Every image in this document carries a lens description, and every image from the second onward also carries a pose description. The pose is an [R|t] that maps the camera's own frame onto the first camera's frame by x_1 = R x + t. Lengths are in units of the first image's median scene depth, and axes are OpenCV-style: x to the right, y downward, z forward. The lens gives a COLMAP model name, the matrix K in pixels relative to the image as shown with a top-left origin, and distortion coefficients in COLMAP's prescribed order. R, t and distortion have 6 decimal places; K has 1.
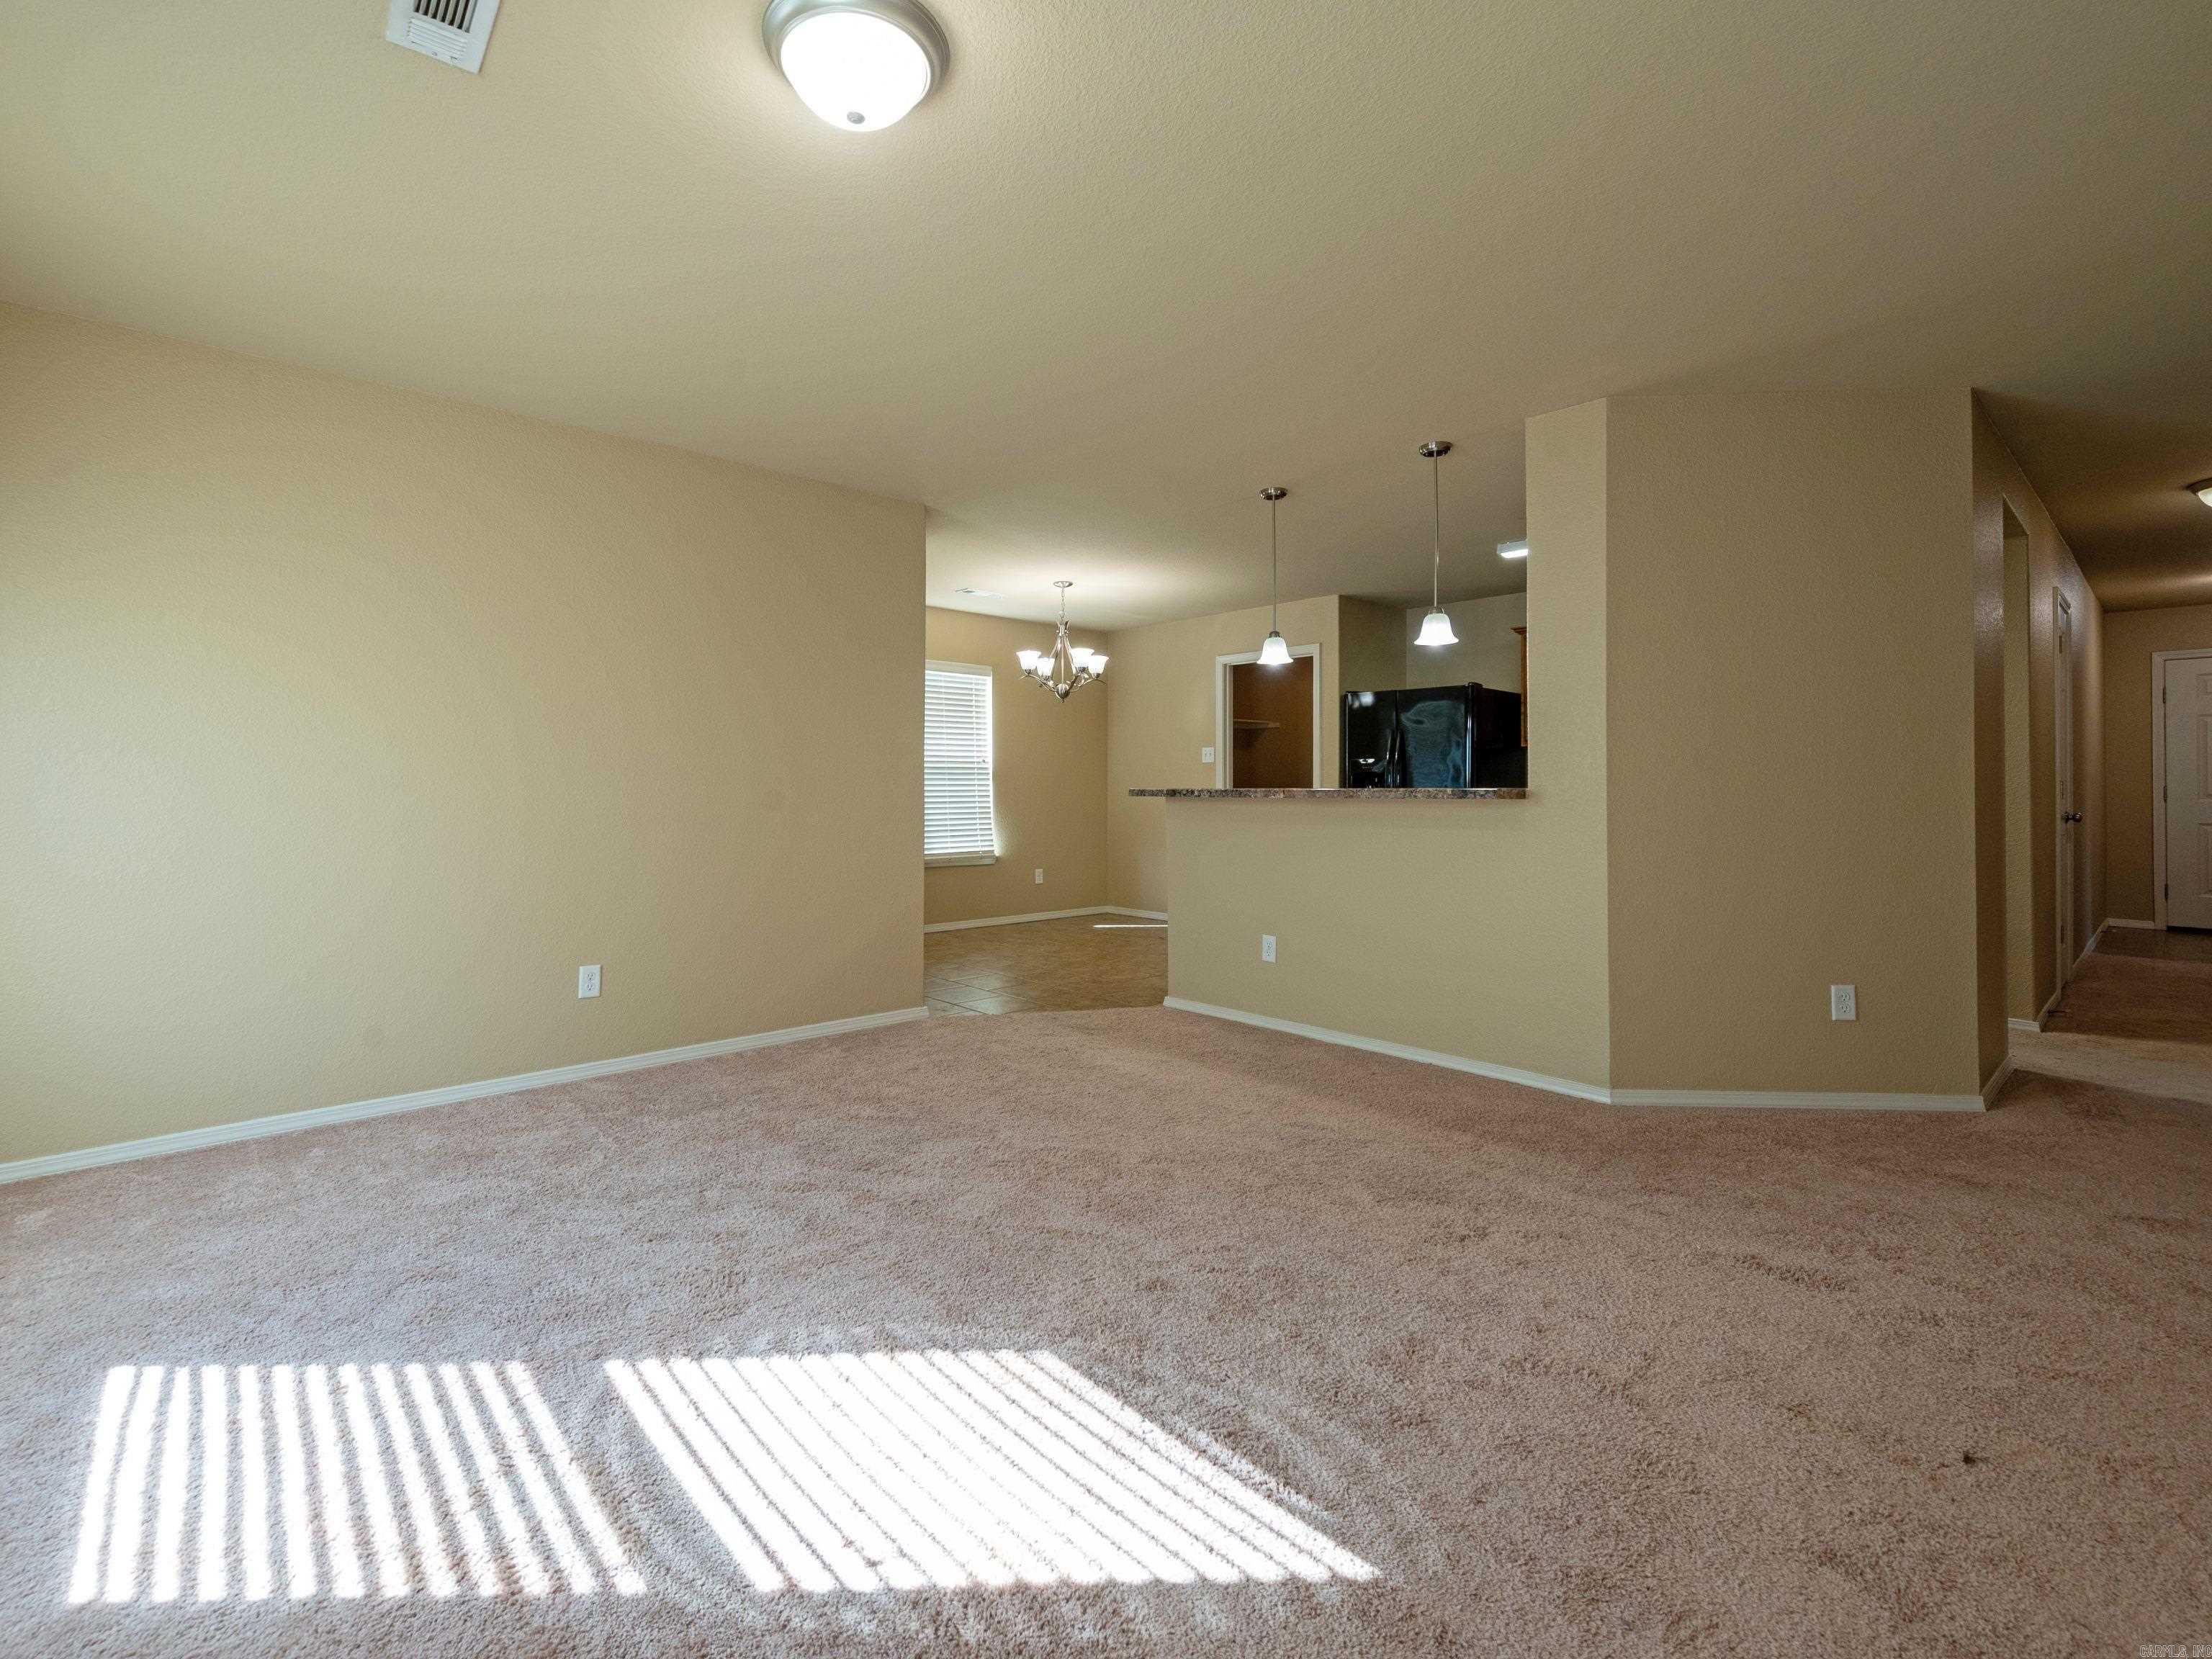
lens RADIAL K [[887.0, 0, 1101.5], [0, 887.0, 814.8], [0, 0, 1]] dist [-0.000931, -0.000270]
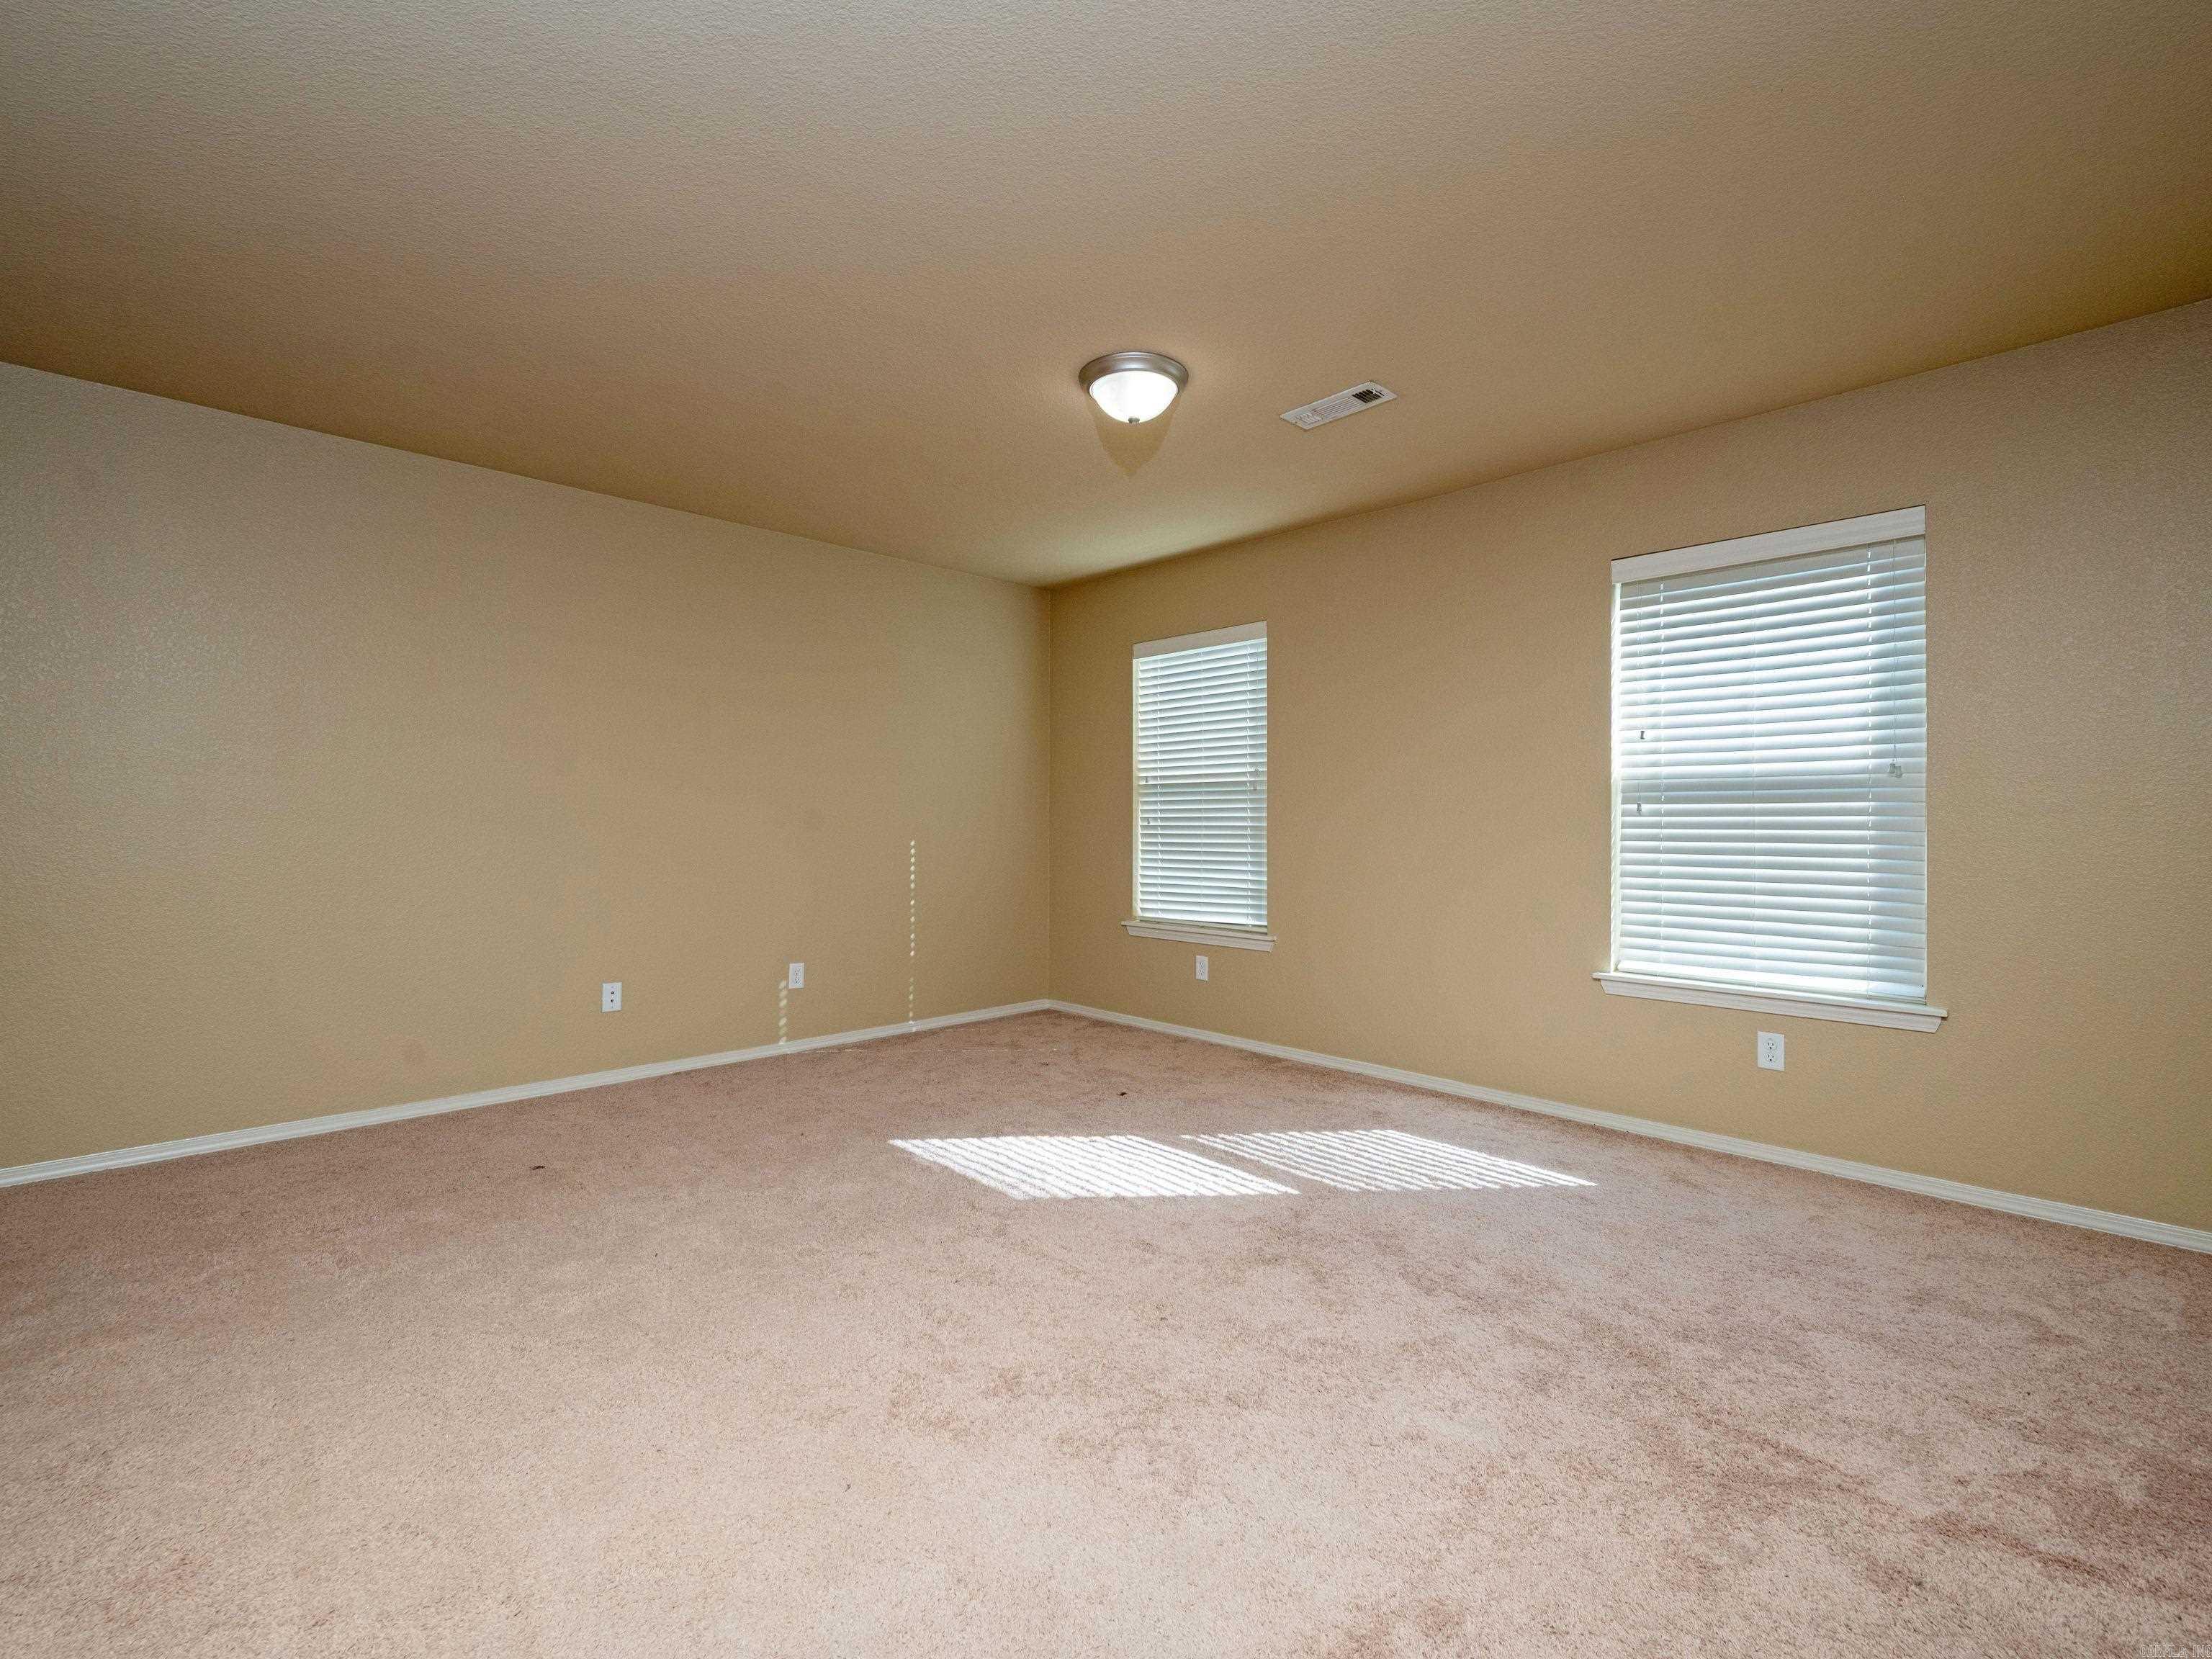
lens RADIAL K [[887.0, 0, 1101.5], [0, 887.0, 814.8], [0, 0, 1]] dist [-0.000931, -0.000270]
pose [[-0.999492, -0.002706, 0.031769, -0.277679], [-0.002838, 0.999988, -0.004105, -0.036789], [-0.031758, -0.004193, -0.999487, 2.715398]]
